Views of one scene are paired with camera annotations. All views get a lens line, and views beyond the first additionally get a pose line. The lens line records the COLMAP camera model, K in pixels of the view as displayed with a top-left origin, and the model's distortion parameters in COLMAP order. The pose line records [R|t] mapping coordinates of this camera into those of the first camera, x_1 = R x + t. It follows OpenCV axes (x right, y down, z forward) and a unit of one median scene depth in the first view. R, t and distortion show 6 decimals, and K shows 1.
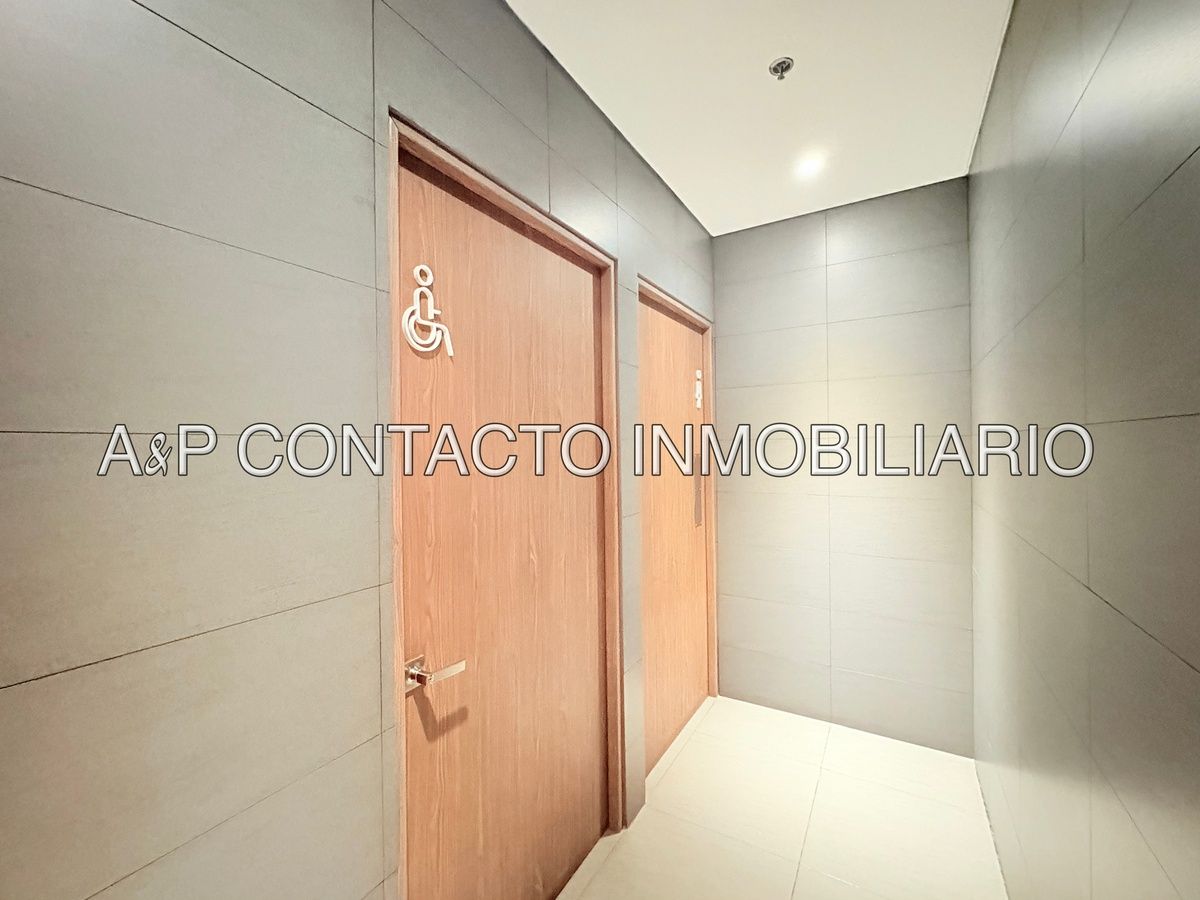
lens RADIAL K [[524.9, 0, 586.7], [0, 524.9, 463.0], [0, 0, 1]] dist [-0.000084, -0.000010]
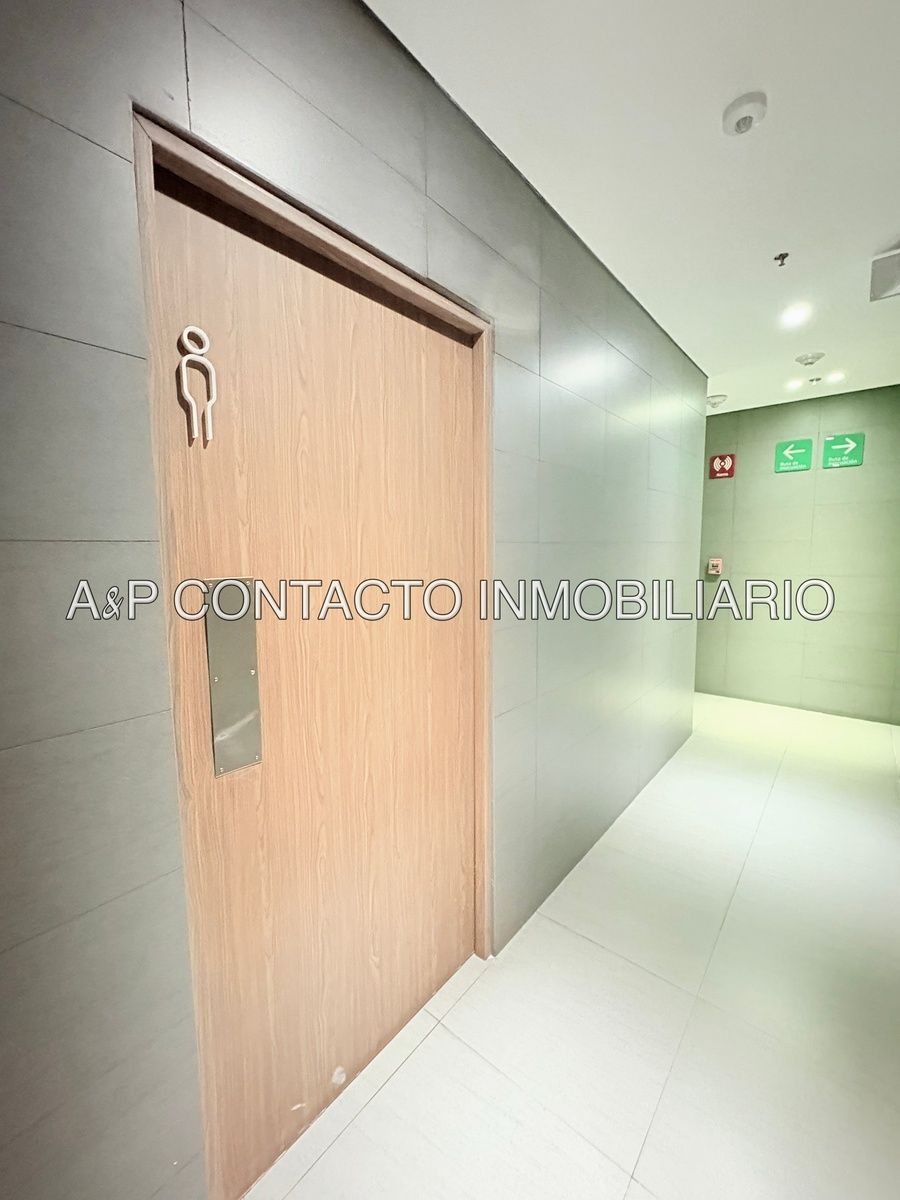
lens RADIAL K [[475.6, 0, 424.0], [0, 475.6, 627.5], [0, 0, 1]] dist [-0.000928, -0.000003]
pose [[0.977644, 0.026189, -0.208629, 0.189444], [-0.000901, 0.992726, 0.120395, -0.010212], [0.210265, -0.117515, 0.970556, 0.320109]]
